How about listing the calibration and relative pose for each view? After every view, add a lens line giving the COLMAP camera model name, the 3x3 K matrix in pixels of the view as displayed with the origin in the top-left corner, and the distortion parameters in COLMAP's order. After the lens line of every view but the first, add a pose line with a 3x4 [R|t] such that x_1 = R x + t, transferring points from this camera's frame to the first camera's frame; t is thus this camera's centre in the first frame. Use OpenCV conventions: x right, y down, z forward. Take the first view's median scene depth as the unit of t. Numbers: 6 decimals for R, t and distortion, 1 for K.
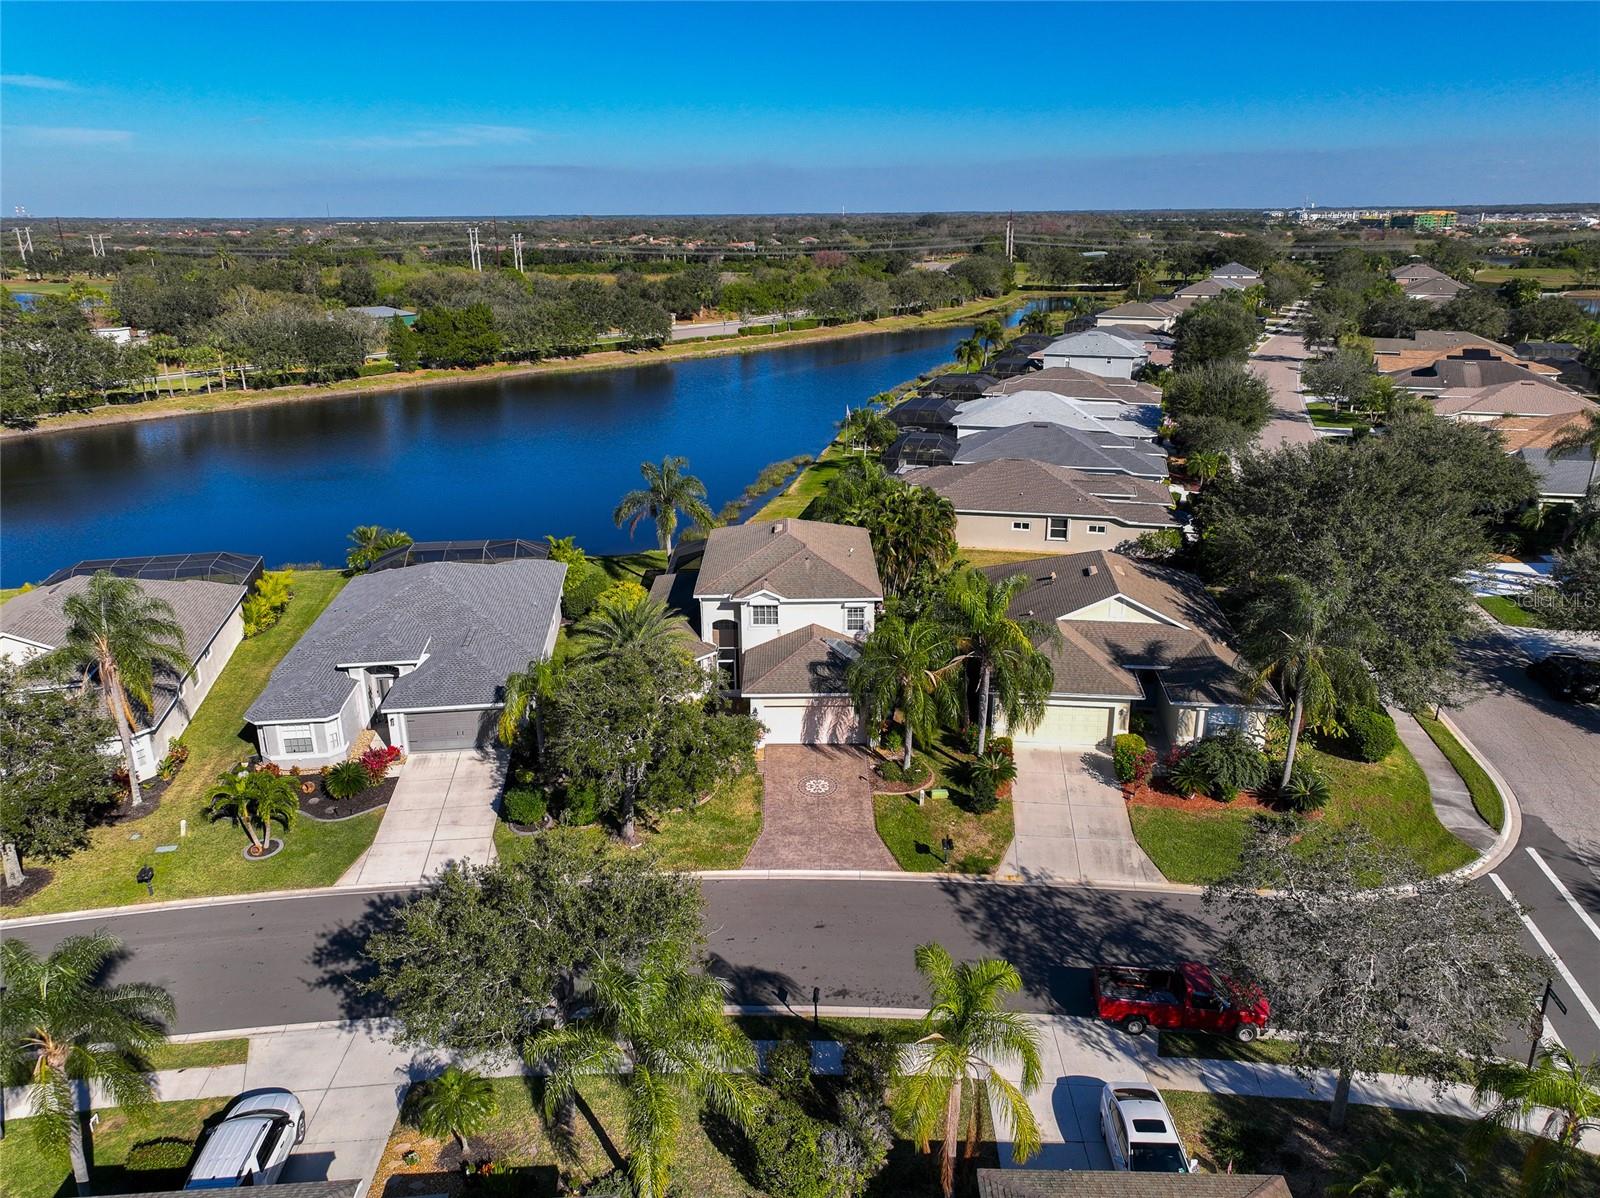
lens RADIAL K [[1120.6, 0, 800.0], [0, 1120.6, 599.0], [0, 0, 1]] dist [-0.005730, 0.015134]
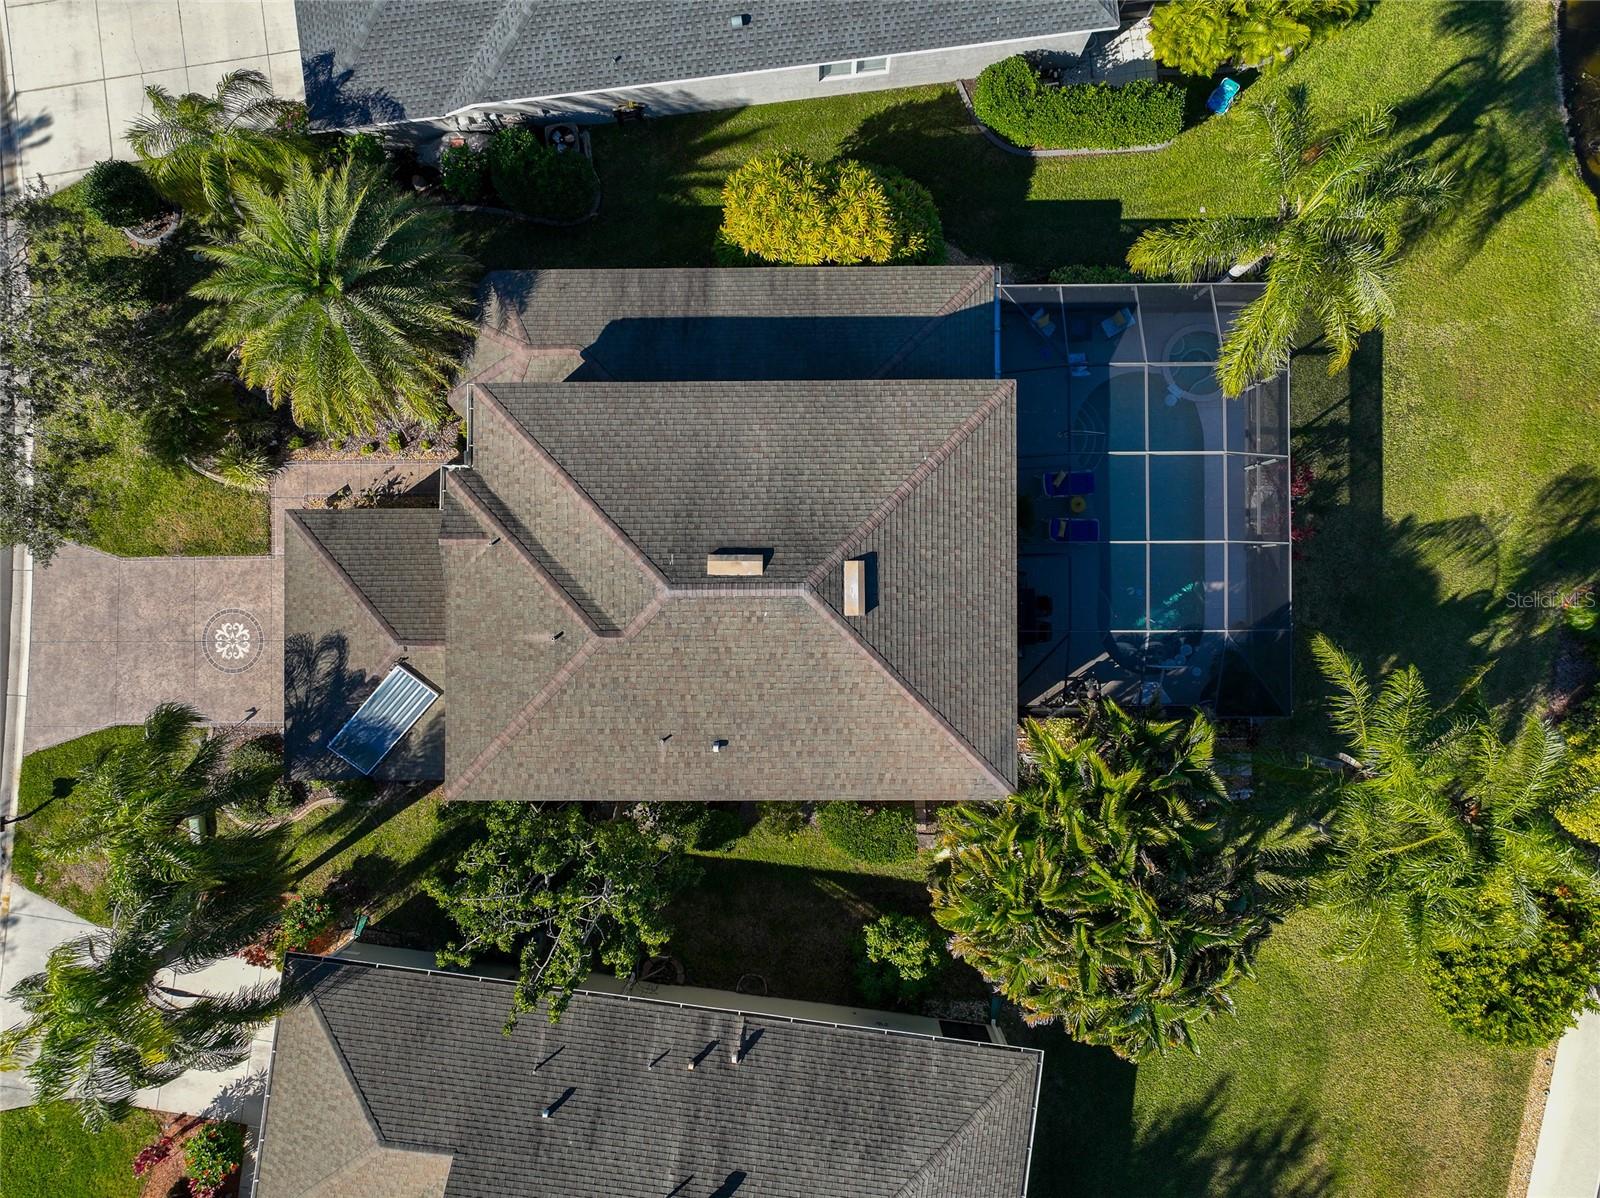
lens RADIAL K [[1120.6, 0, 800.0], [0, 1120.6, 599.0], [0, 0, 1]] dist [-0.005730, 0.015134]
pose [[-0.002399, 0.999991, 0.003521, -0.010173], [-0.318814, -0.004102, 0.947809, -0.475950], [0.947814, 0.001151, 0.318821, 0.979293]]
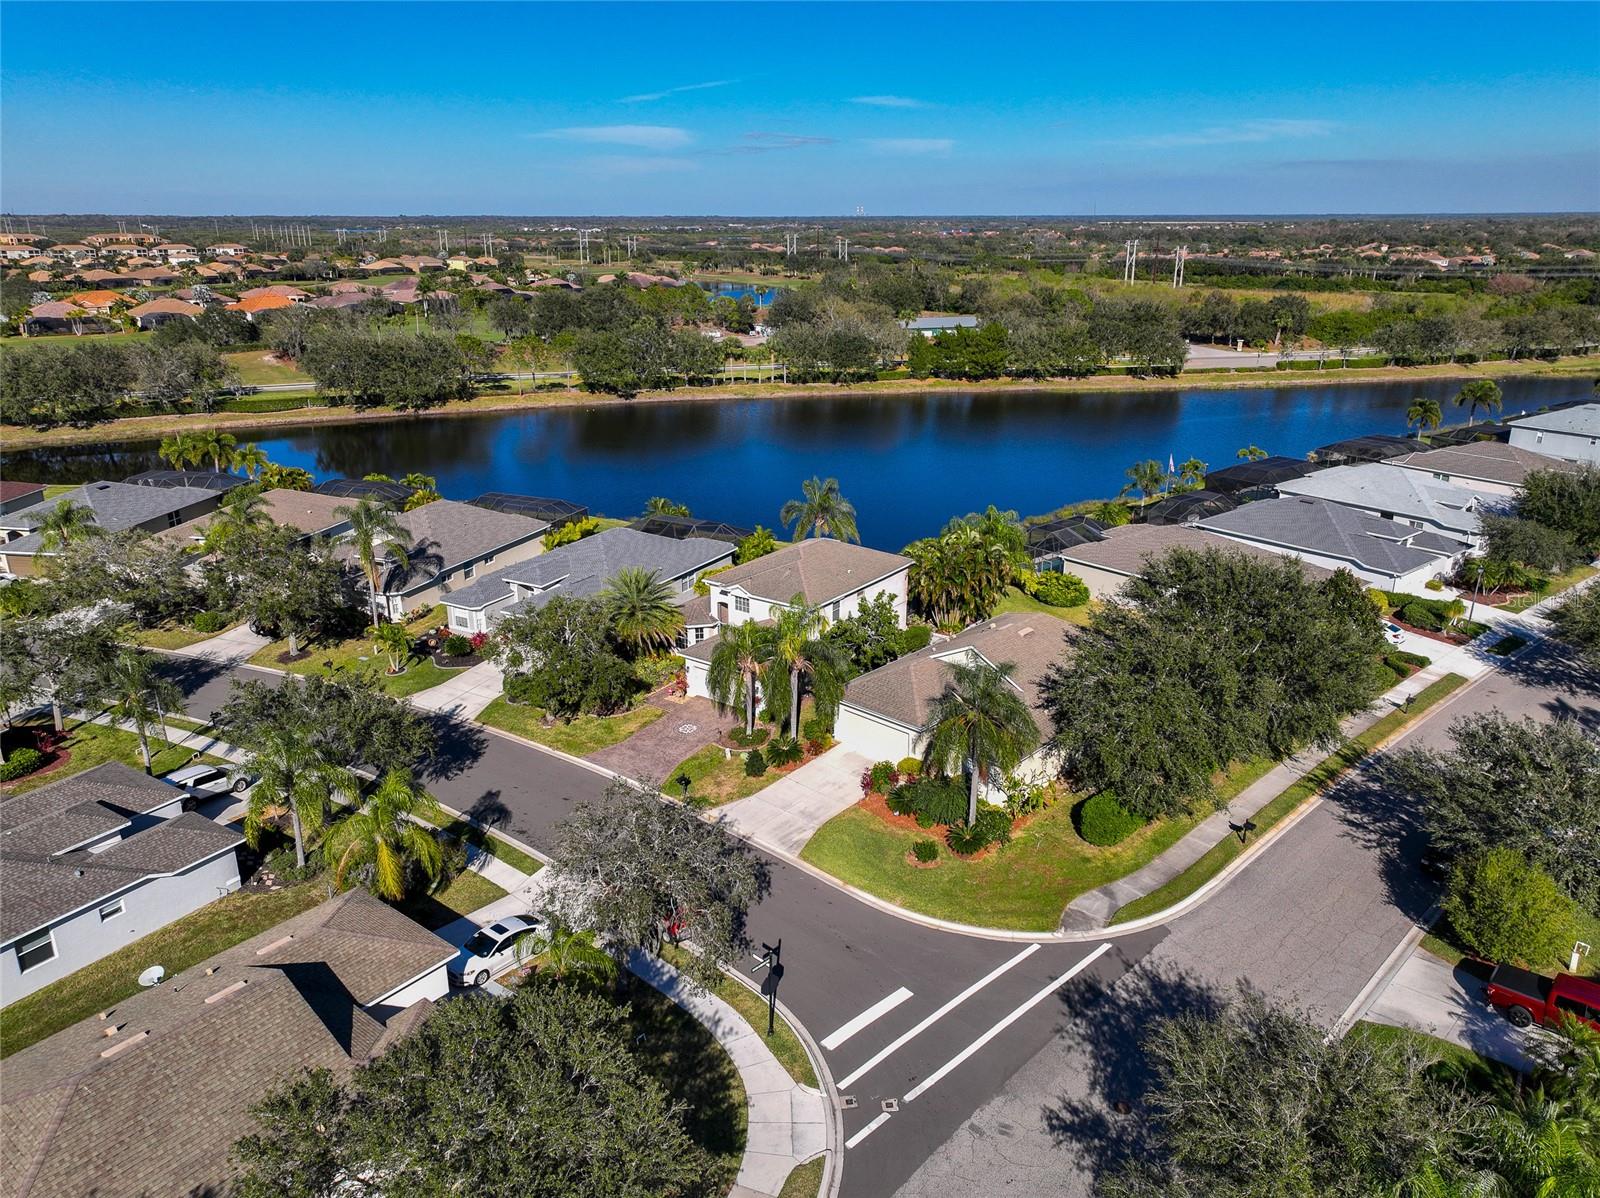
lens RADIAL K [[1120.6, 0, 800.0], [0, 1120.6, 599.0], [0, 0, 1]] dist [-0.005730, 0.015134]
pose [[0.806485, 0.195465, -0.558011, 0.755673], [-0.194543, 0.978949, 0.061744, -0.086211], [0.558333, 0.058761, 0.827533, -0.050015]]
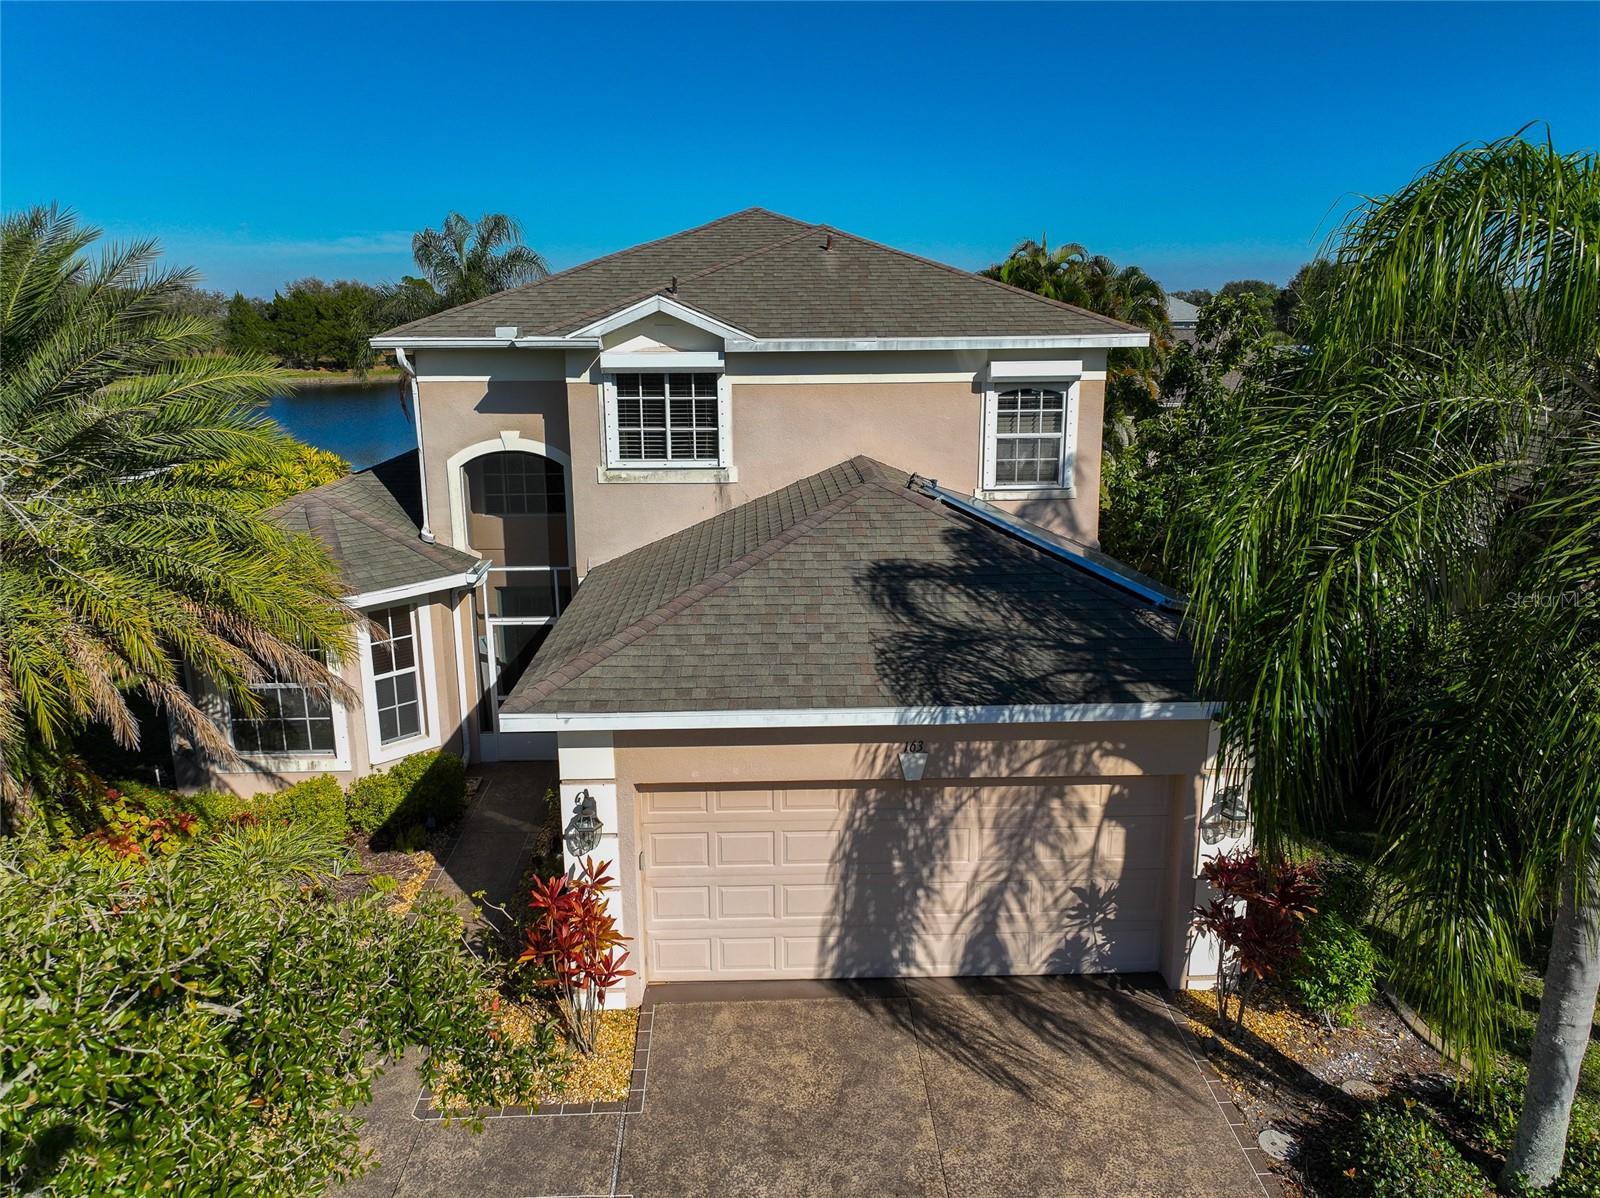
lens RADIAL K [[1125.0, 0, 800.0], [0, 1125.0, 599.0], [0, 0, 1]] dist [-0.008720, 0.019123]
pose [[0.999490, -0.006151, 0.031341, -0.009694], [0.008954, 0.995895, -0.090068, 0.076479], [-0.030658, 0.090302, 0.995442, 0.756746]]
